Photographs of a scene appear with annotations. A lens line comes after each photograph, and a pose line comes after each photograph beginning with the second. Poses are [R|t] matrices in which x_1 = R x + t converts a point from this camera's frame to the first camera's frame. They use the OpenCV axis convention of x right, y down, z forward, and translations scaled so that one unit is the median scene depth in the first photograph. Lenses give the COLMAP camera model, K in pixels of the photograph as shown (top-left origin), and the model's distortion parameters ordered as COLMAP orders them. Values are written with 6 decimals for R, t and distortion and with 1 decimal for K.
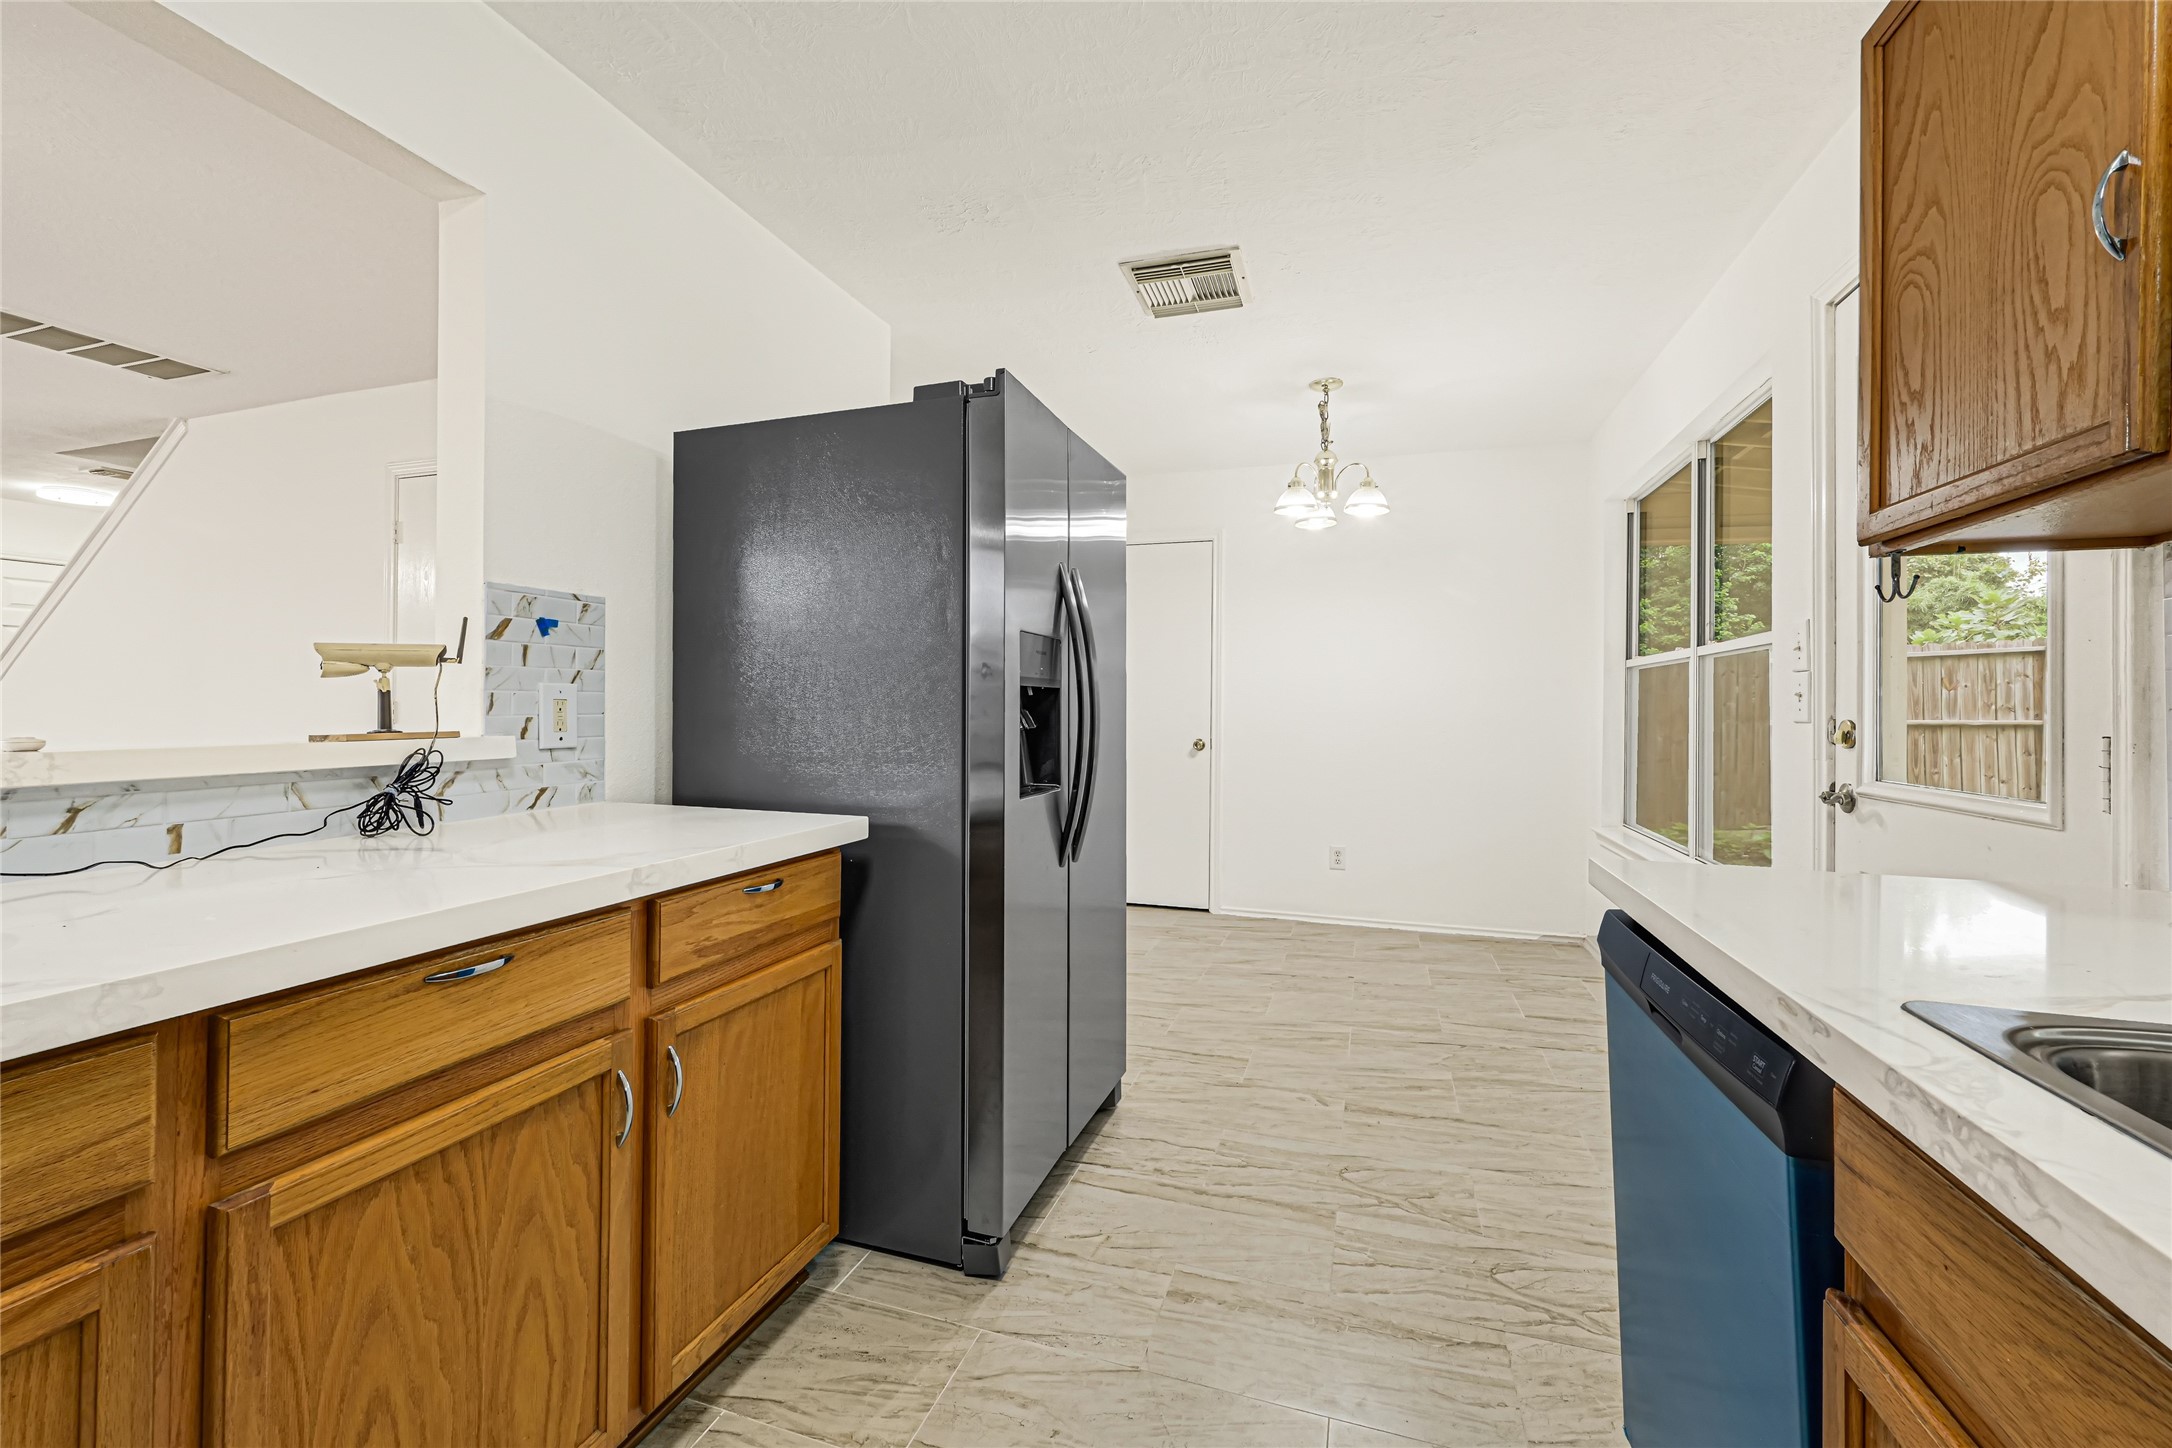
lens RADIAL K [[876.7, 0, 1083.2], [0, 876.7, 704.5], [0, 0, 1]] dist [0.002247, 0.000396]
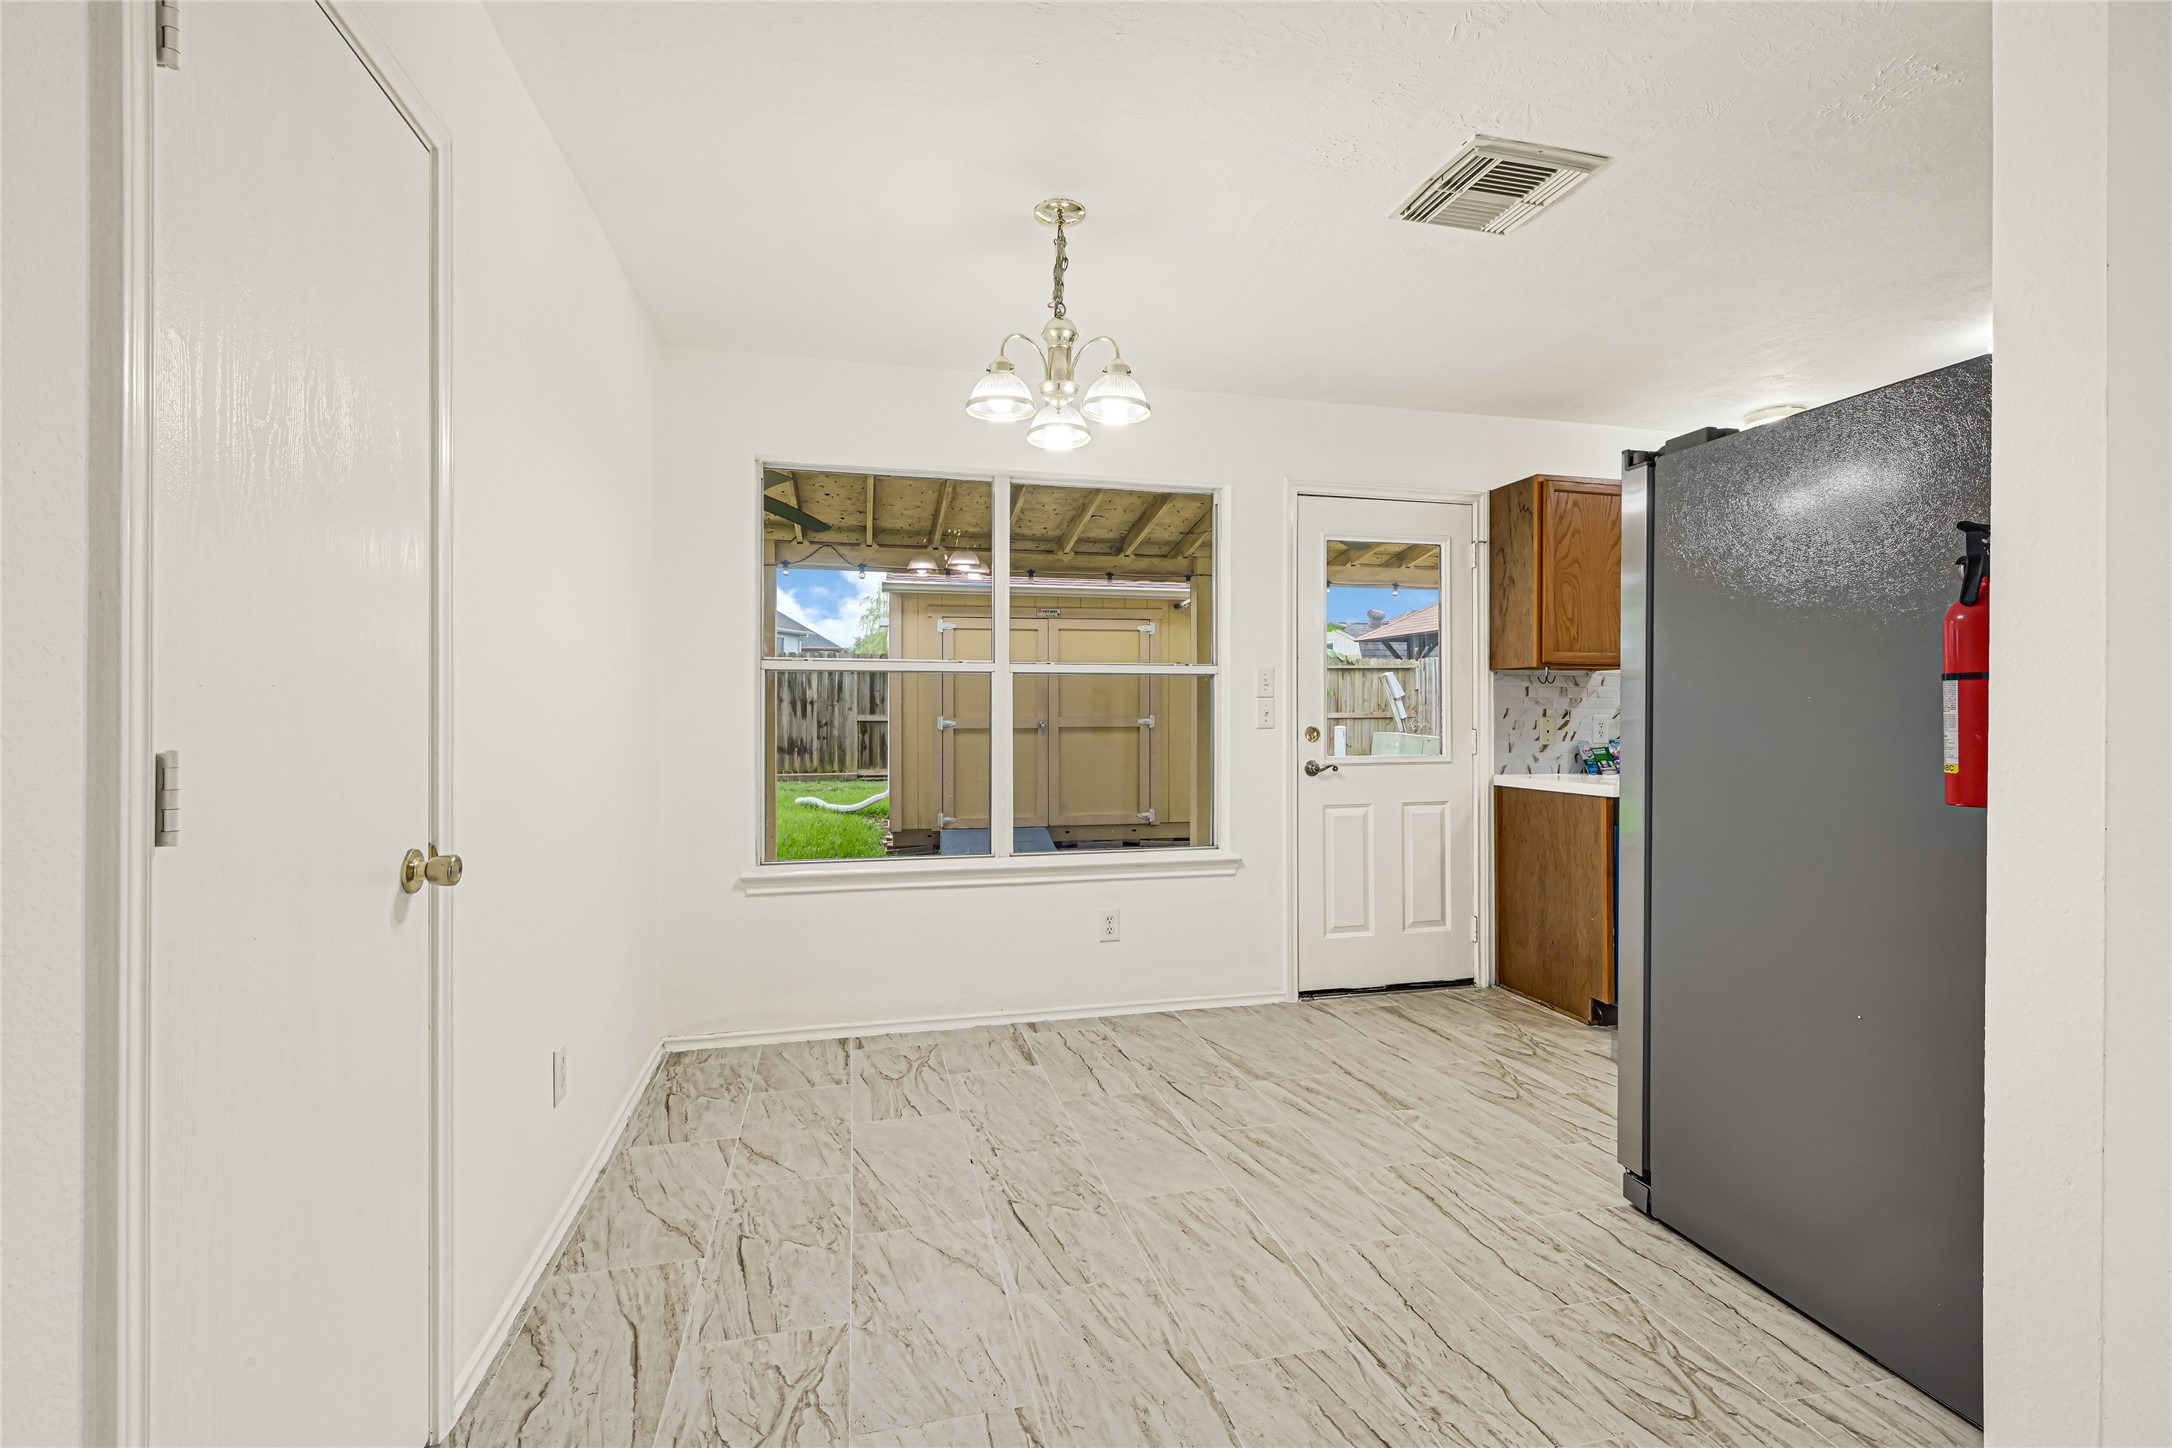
lens RADIAL K [[957.2, 0, 1083.5], [0, 957.2, 715.4], [0, 0, 1]] dist [0.001114, 0.000124]
pose [[-0.532130, -0.006303, 0.846639, -0.472943], [-0.006260, 0.999974, 0.003510, -0.007304], [-0.846639, -0.003432, -0.532156, 2.015686]]
